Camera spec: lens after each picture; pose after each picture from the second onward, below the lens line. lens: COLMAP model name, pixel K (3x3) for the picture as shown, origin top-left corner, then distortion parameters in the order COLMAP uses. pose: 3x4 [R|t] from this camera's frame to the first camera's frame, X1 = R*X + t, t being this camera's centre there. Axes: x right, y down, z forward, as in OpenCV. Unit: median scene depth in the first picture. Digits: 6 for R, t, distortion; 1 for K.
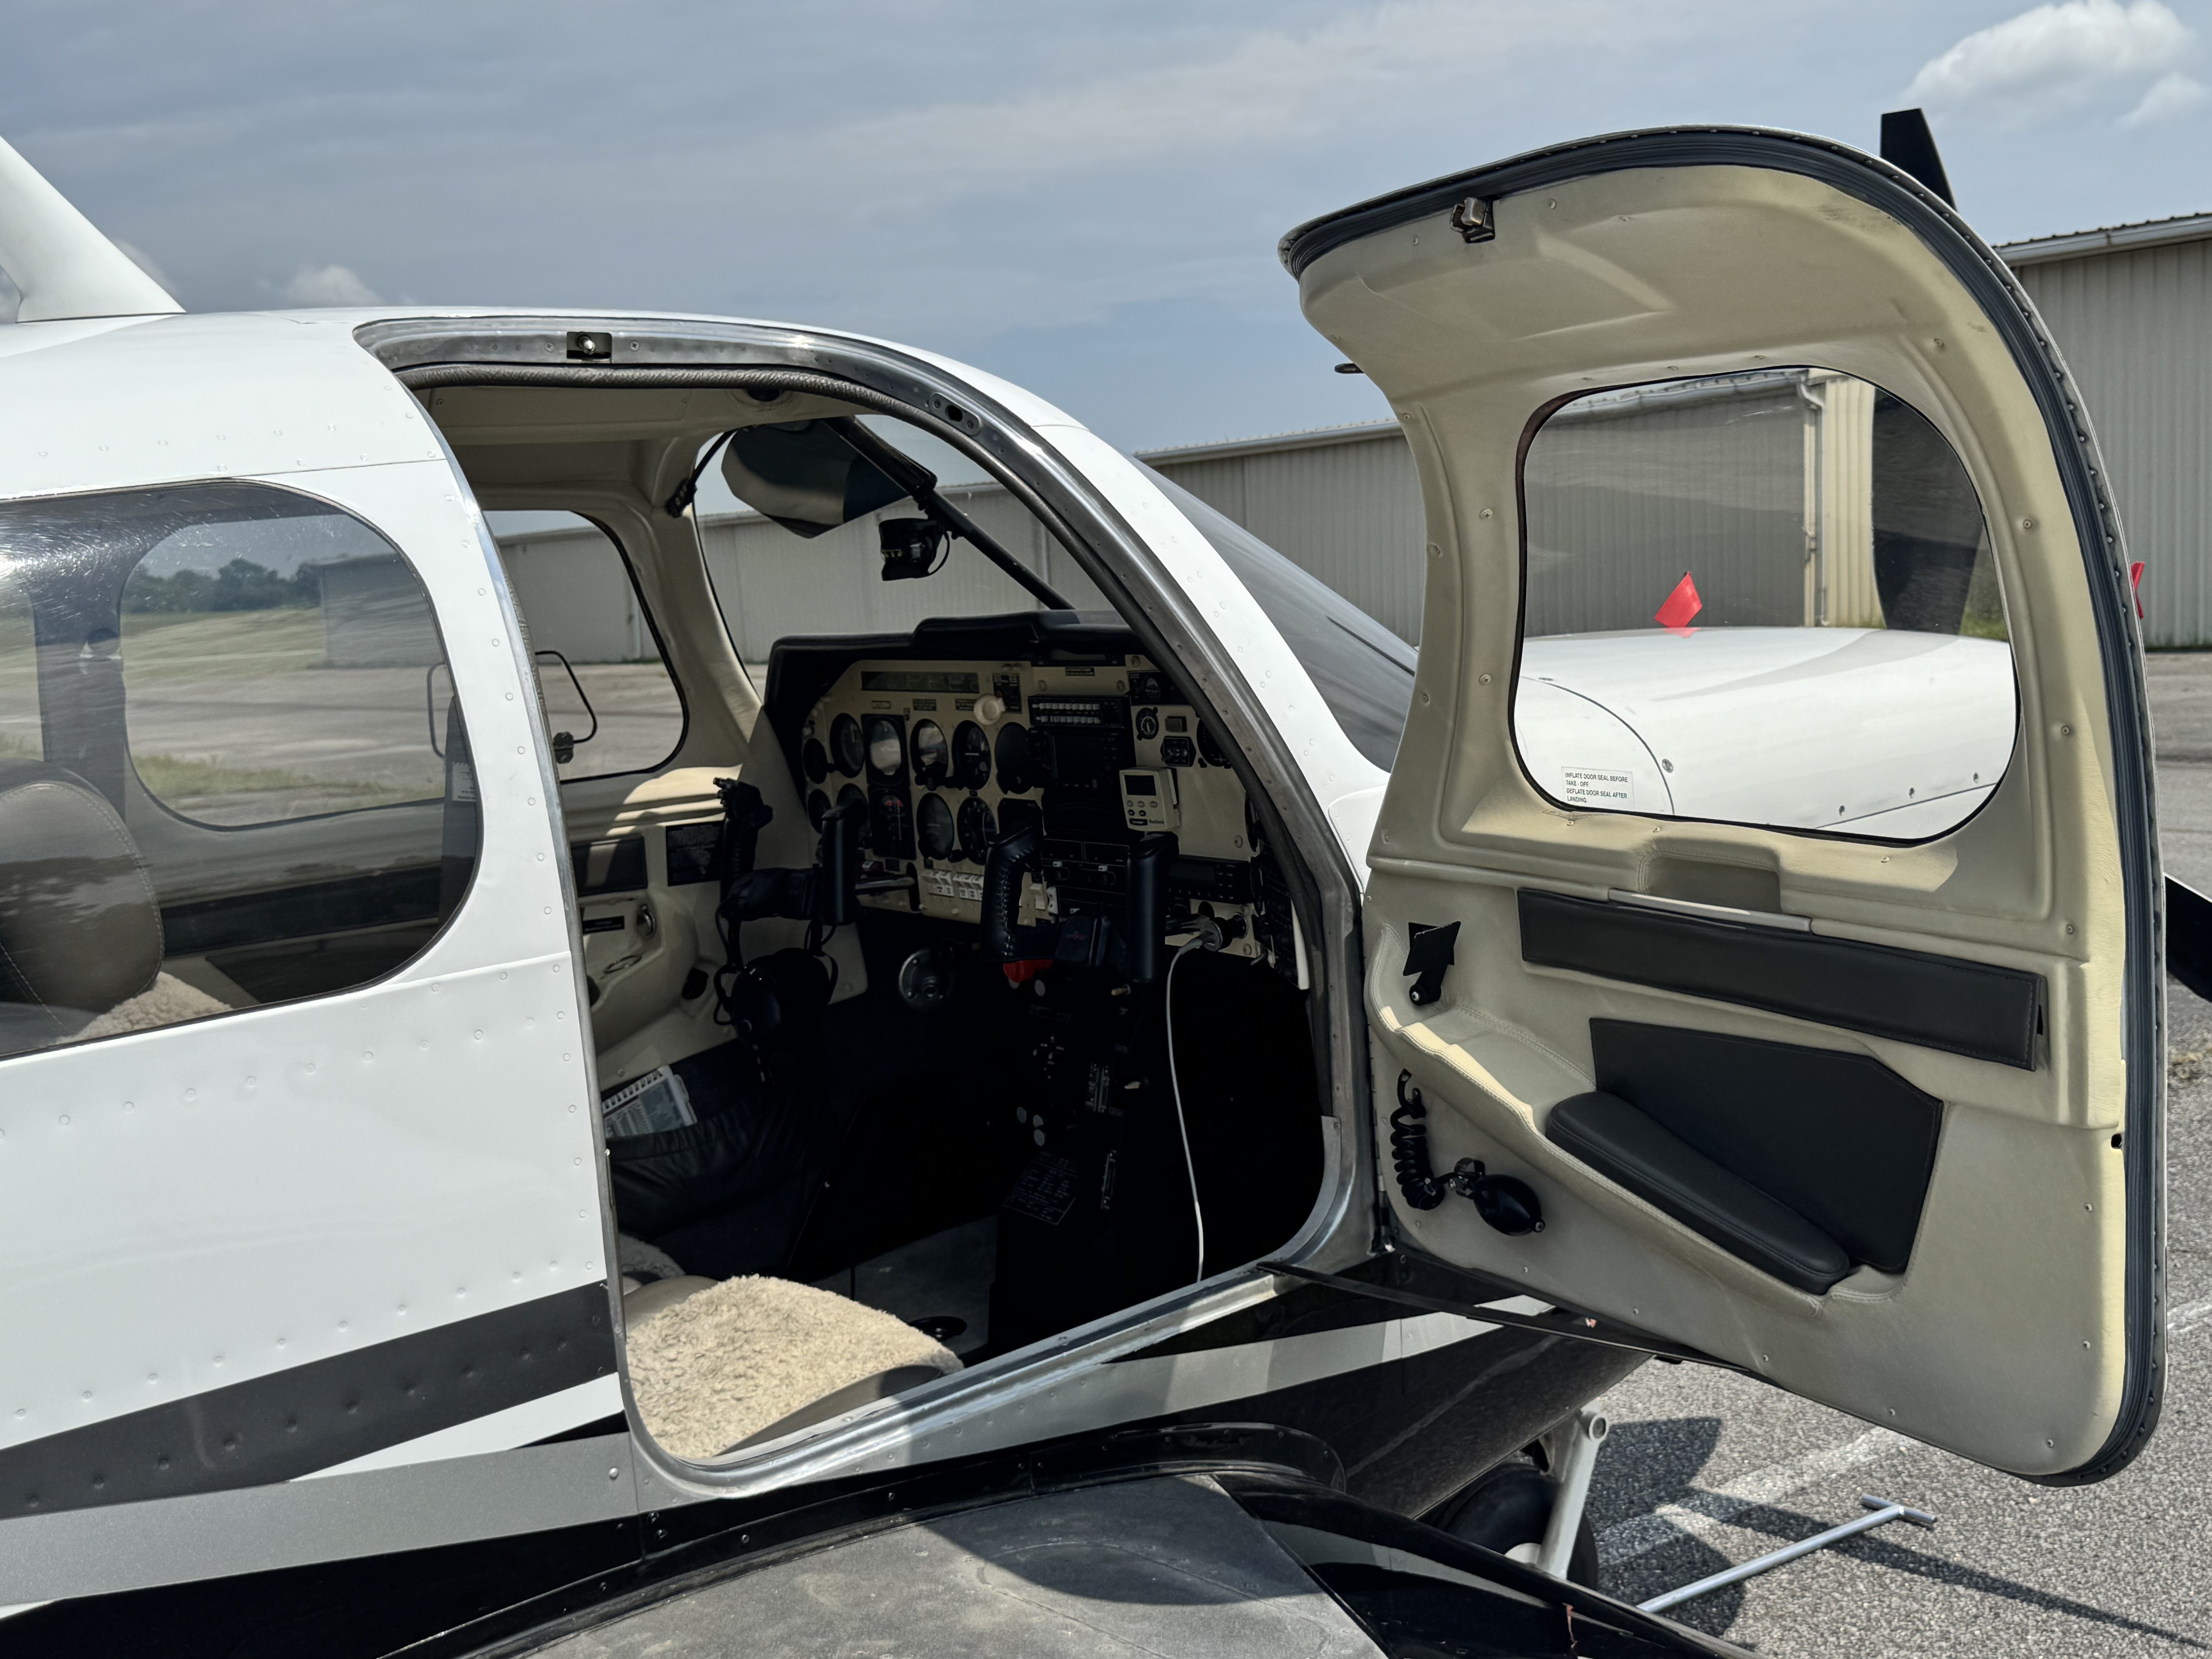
lens RADIAL K [[2427.4, 0, 1106.0], [0, 2427.4, 829.5], [0, 0, 1]] dist [0.120246, 0.001676]
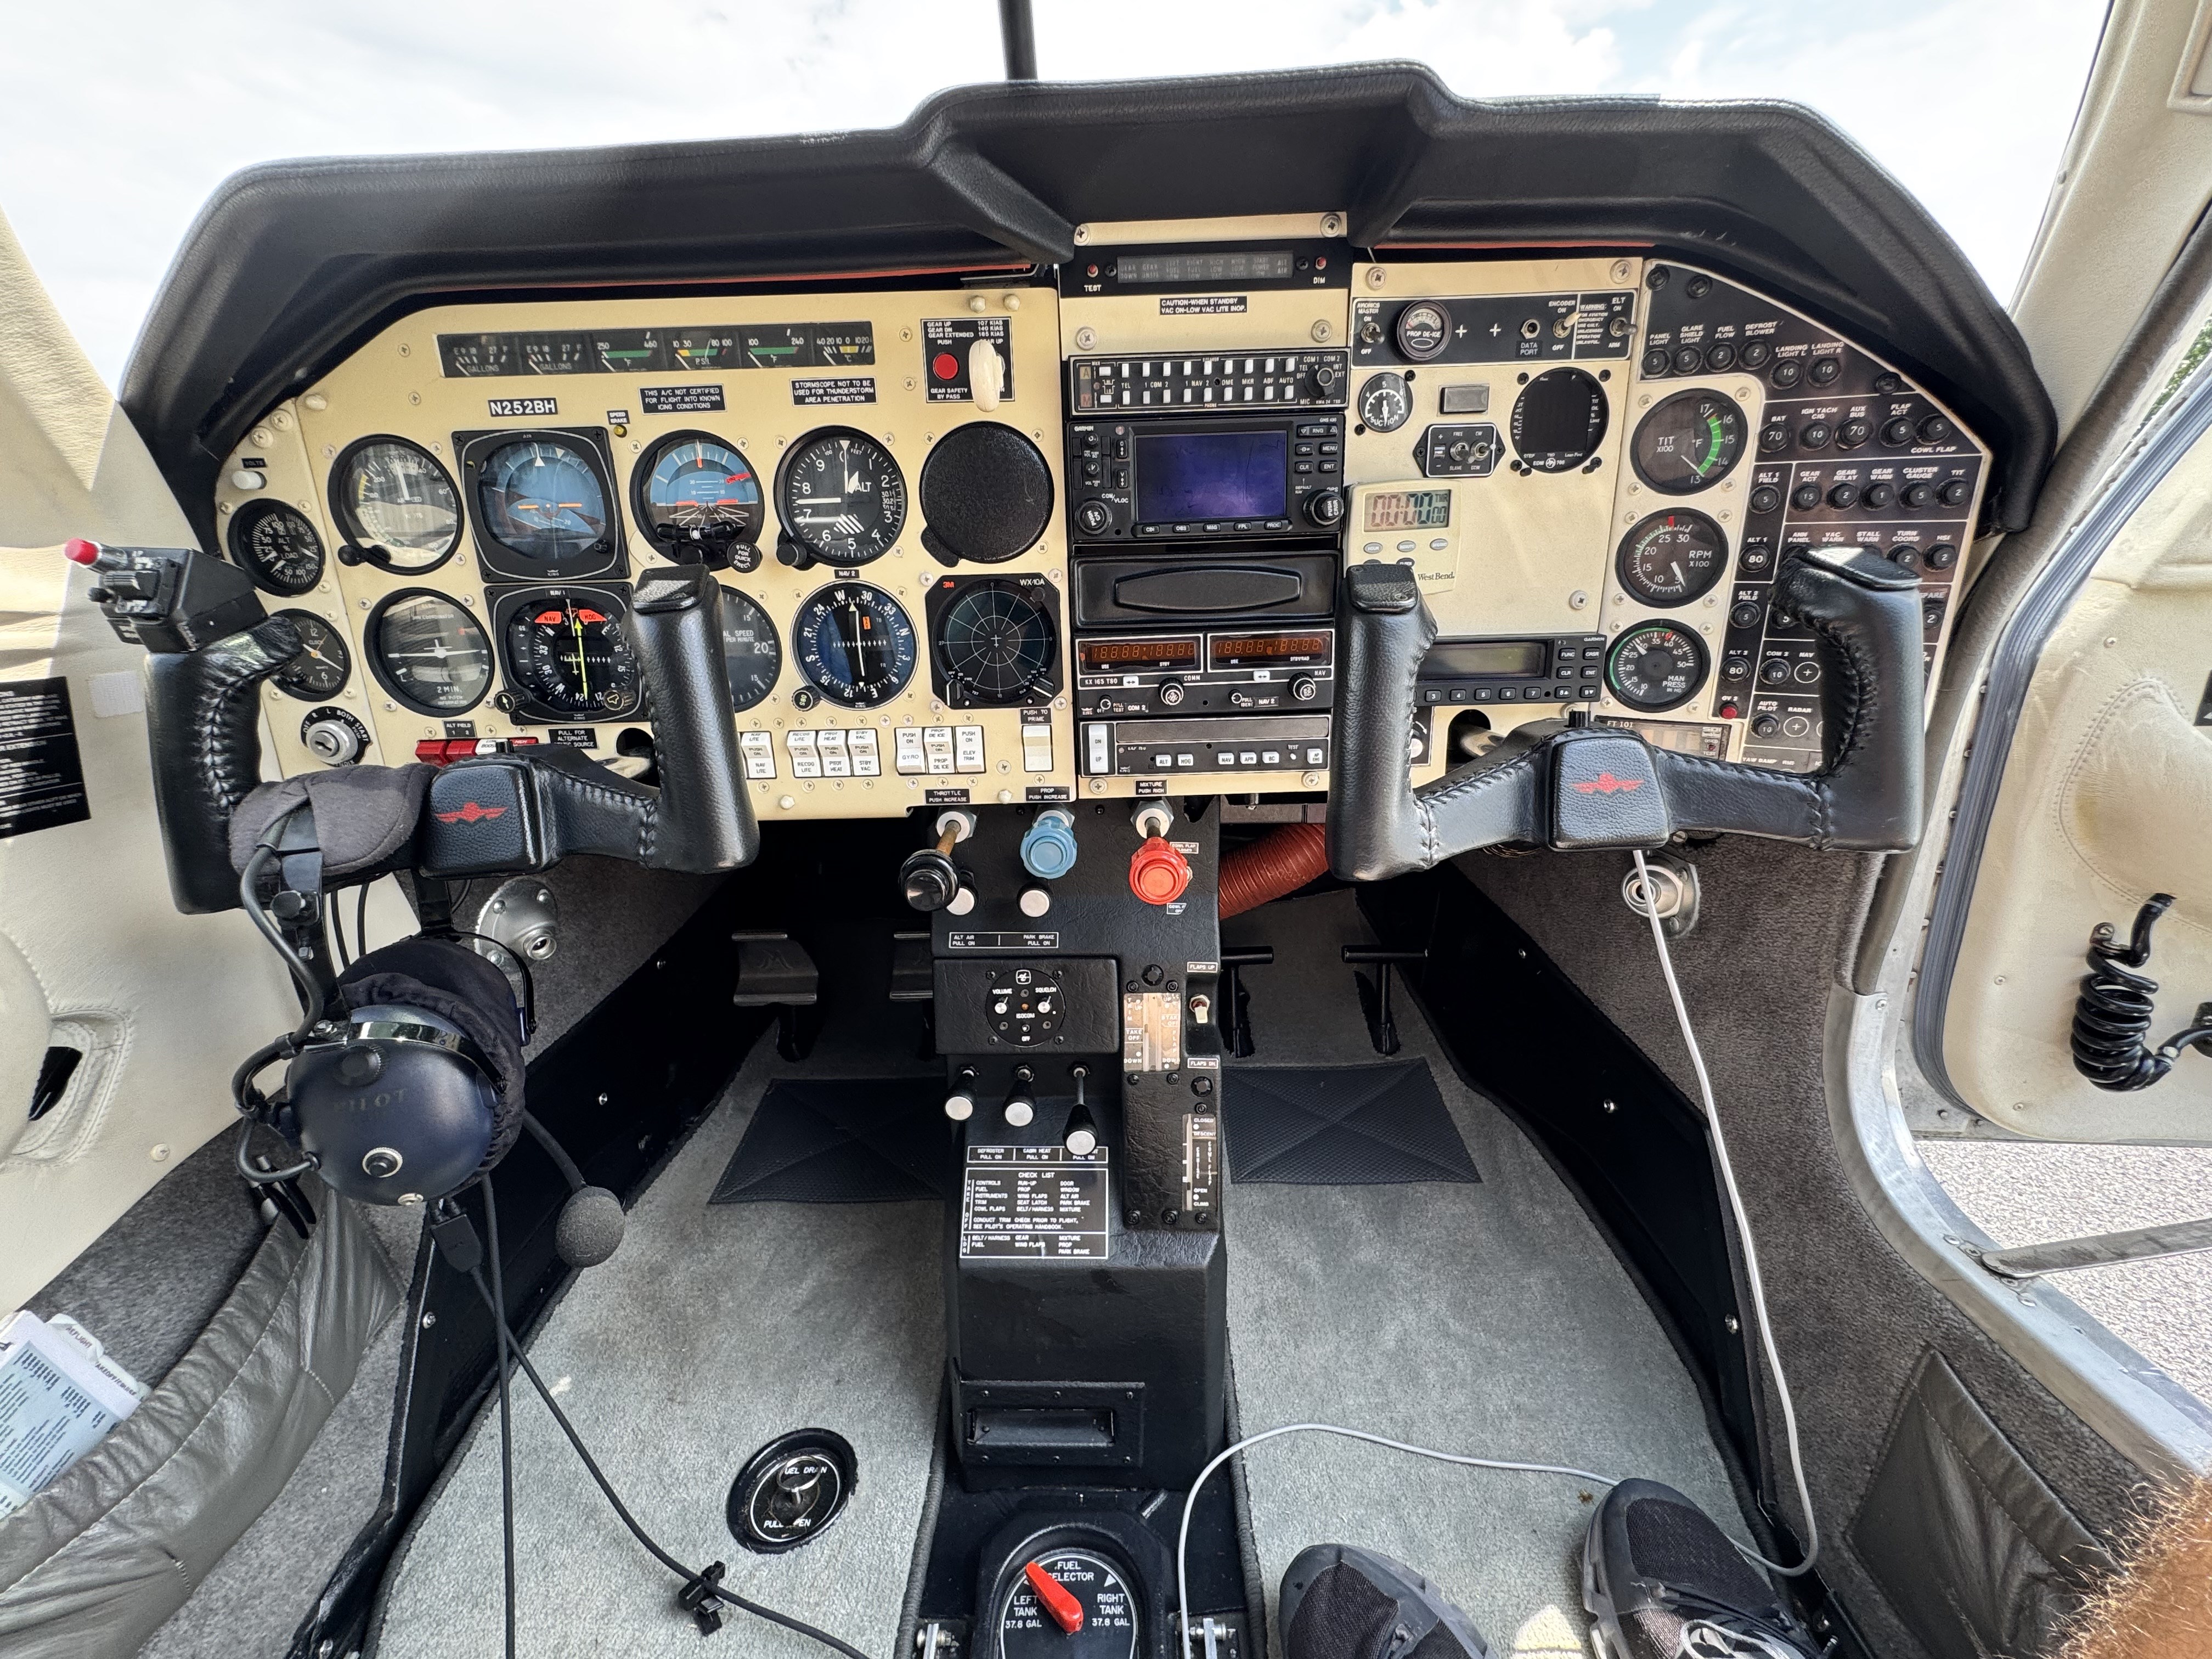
lens RADIAL K [[969.8, 0, 1095.2], [0, 969.8, 828.6], [0, 0, 1]] dist [-0.000633, 0.000722]
pose [[0.616805, -0.171401, 0.768227, -0.192205], [0.085871, 0.984830, 0.150782, 0.012338], [-0.782418, -0.027035, 0.622167, 0.822064]]
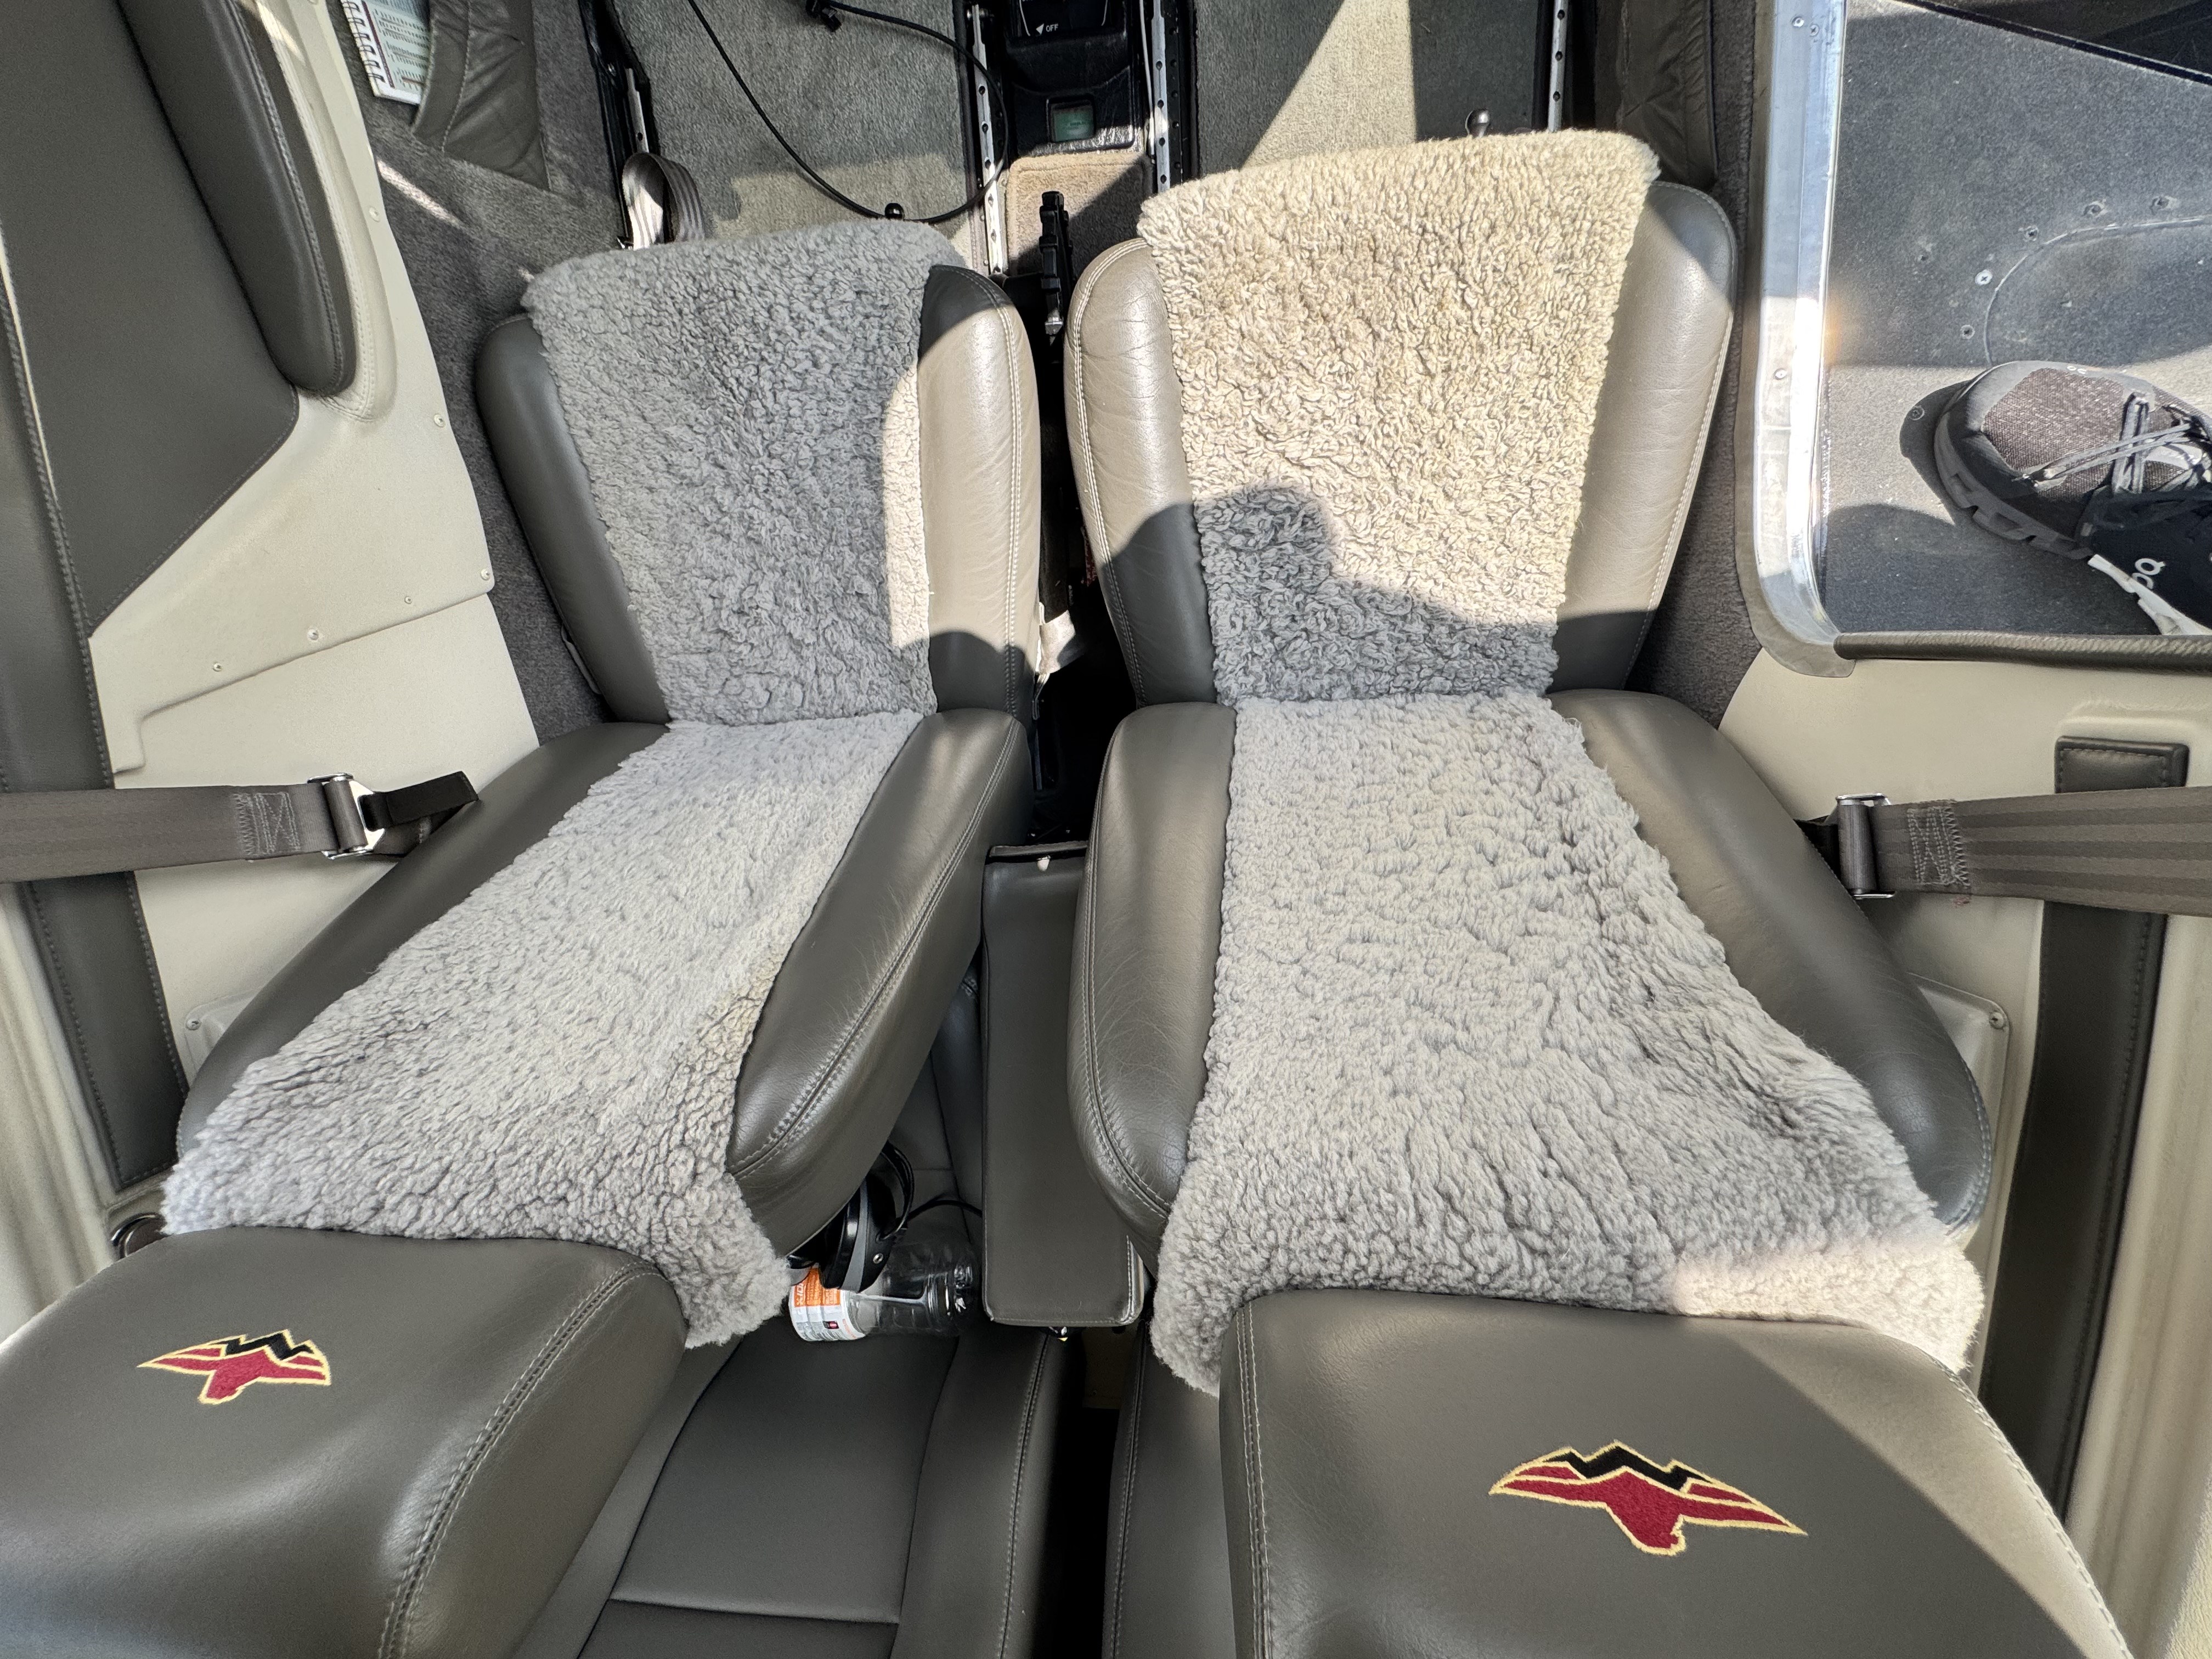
lens RADIAL K [[969.8, 0, 1095.2], [0, 969.8, 828.6], [0, 0, 1]] dist [-0.000633, 0.000722]
pose [[0.575991, -0.803271, -0.151623, -0.230095], [0.197955, -0.042899, 0.979272, -0.111244], [-0.793125, -0.594067, 0.134302, 0.736023]]
